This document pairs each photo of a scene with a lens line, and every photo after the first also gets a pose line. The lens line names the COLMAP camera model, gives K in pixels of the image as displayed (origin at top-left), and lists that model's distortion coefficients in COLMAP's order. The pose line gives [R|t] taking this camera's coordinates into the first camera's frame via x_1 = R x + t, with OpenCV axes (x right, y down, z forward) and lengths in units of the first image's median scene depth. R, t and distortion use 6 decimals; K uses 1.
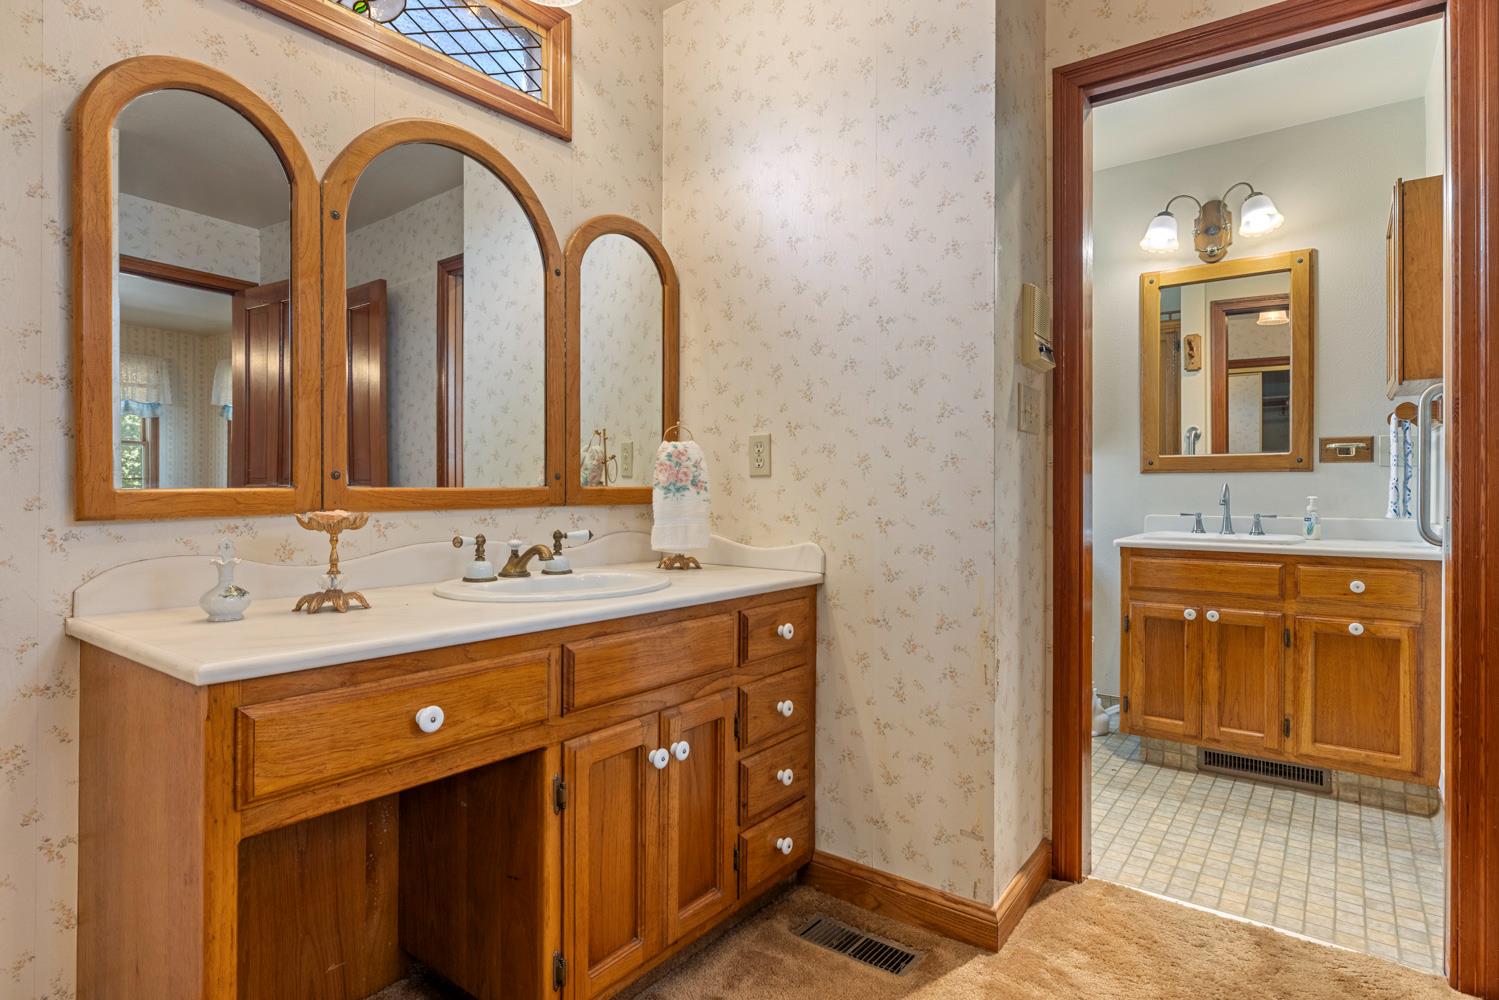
lens RADIAL K [[805.3, 0, 750.3], [0, 805.3, 491.5], [0, 0, 1]] dist [-0.000581, -0.000086]
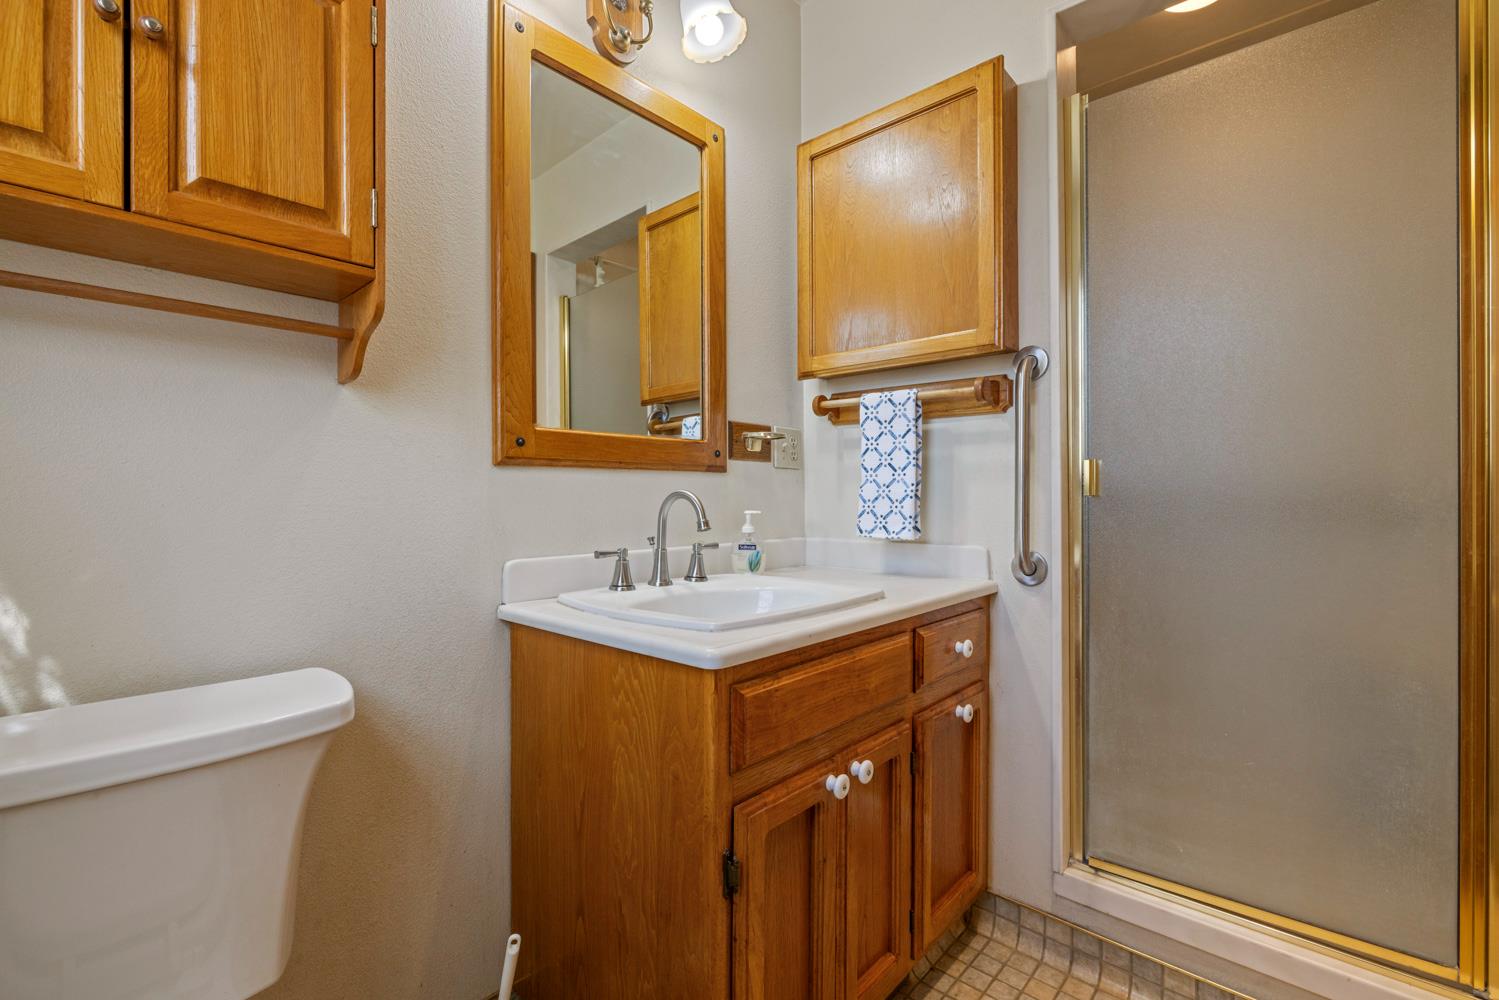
lens RADIAL K [[669.6, 0, 751.5], [0, 669.6, 496.9], [0, 0, 1]] dist [-0.000274, 0.000000]
pose [[0.085888, -0.002887, 0.996301, 0.164891], [0.011370, 0.999934, 0.001917, -0.005747], [-0.996240, 0.011163, 0.085915, 0.949530]]
